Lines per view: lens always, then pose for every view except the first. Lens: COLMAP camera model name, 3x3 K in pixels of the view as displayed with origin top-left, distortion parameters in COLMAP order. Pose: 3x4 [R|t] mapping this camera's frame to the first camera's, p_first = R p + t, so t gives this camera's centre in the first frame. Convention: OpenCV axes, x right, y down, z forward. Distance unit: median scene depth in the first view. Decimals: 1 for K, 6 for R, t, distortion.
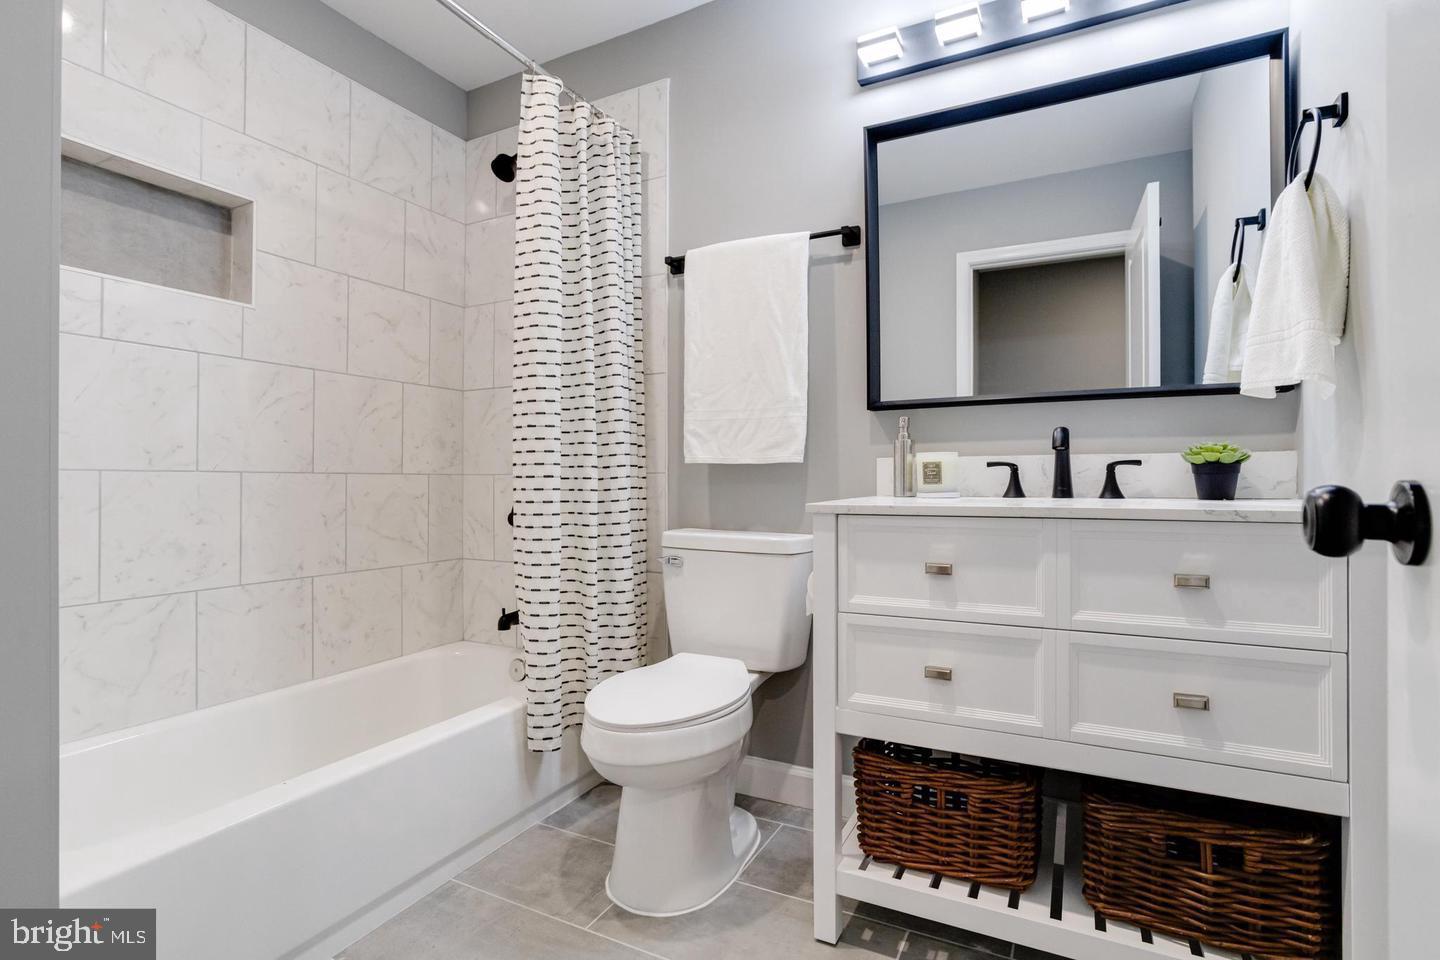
lens RADIAL K [[707.3, 0, 722.3], [0, 707.3, 476.4], [0, 0, 1]] dist [-0.046384, 0.027339]
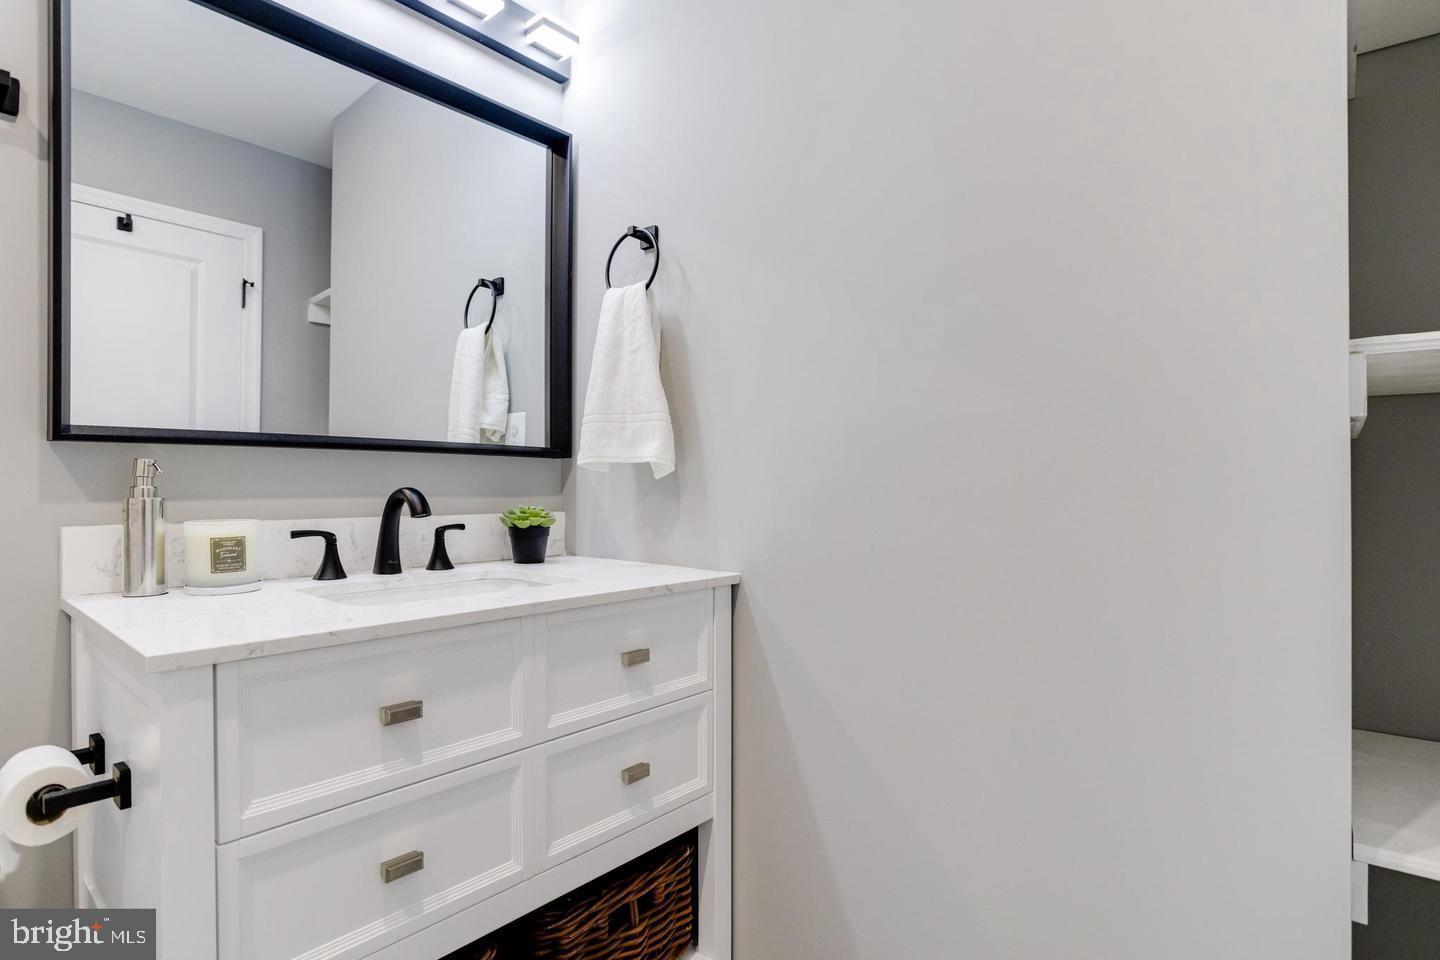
lens RADIAL K [[752.4, 0, 720.0], [0, 752.4, 480.0], [0, 0, 1]] dist [-0.083556, 0.070803]
pose [[0.205123, 0.006658, 0.978713, -0.301278], [-0.006082, 0.999966, -0.005528, -0.083325], [-0.978717, -0.004819, 0.205157, 0.515780]]
